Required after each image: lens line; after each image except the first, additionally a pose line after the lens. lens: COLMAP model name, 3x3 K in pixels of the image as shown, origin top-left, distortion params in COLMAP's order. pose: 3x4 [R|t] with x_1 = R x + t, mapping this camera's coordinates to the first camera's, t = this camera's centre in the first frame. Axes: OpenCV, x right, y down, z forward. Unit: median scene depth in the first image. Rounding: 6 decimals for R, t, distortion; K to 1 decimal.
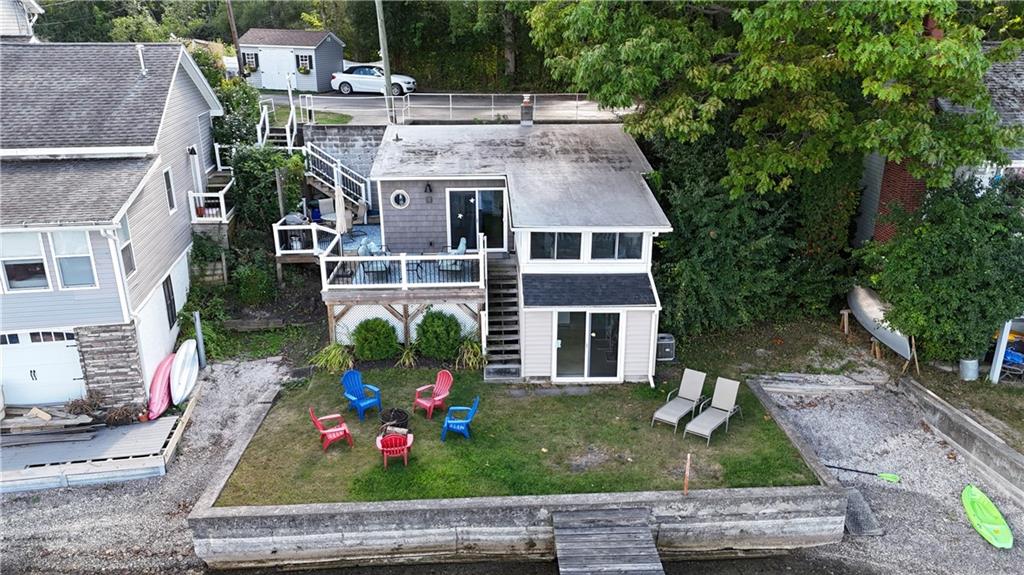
lens RADIAL K [[714.8, 0, 512.0], [0, 714.8, 287.5], [0, 0, 1]] dist [0.084034, -0.092606]
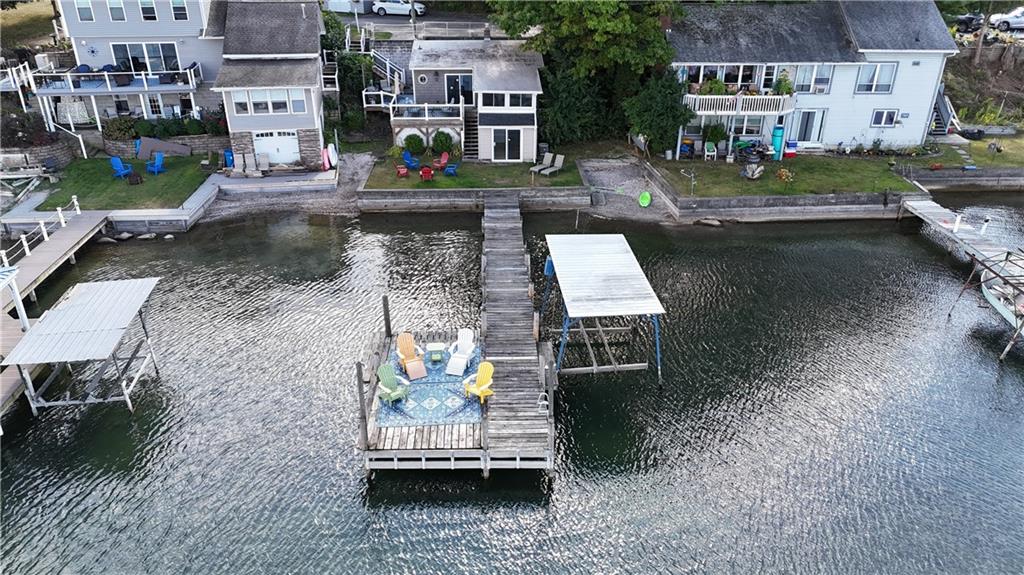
lens RADIAL K [[714.8, 0, 512.0], [0, 714.8, 287.5], [0, 0, 1]] dist [0.084034, -0.092606]
pose [[0.999988, 0.004728, 0.001205, 0.115707], [-0.004850, 0.990388, 0.138234, 0.207156], [-0.000540, -0.138238, 0.990399, -1.291678]]
